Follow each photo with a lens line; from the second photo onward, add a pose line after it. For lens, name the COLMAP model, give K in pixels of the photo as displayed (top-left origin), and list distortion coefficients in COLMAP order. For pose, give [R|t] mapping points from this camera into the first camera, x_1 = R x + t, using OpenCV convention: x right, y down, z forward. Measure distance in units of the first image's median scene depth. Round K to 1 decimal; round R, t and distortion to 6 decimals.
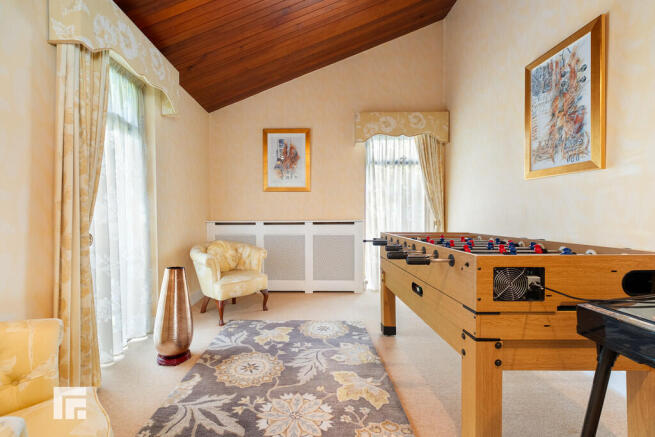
lens RADIAL K [[294.2, 0, 327.5], [0, 294.2, 218.5], [0, 0, 1]] dist [-0.000693, 0.000538]
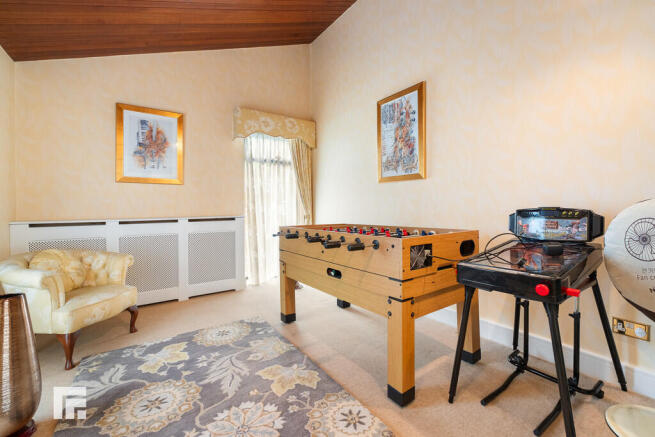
lens RADIAL K [[274.7, 0, 349.7], [0, 274.7, 206.6], [0, 0, 1]] dist [0.000327, 0.000271]
pose [[0.802288, -0.003031, 0.596929, -0.220615], [0.018135, 0.999649, -0.019298, -0.000870], [-0.596661, 0.026308, 0.802062, 0.060816]]
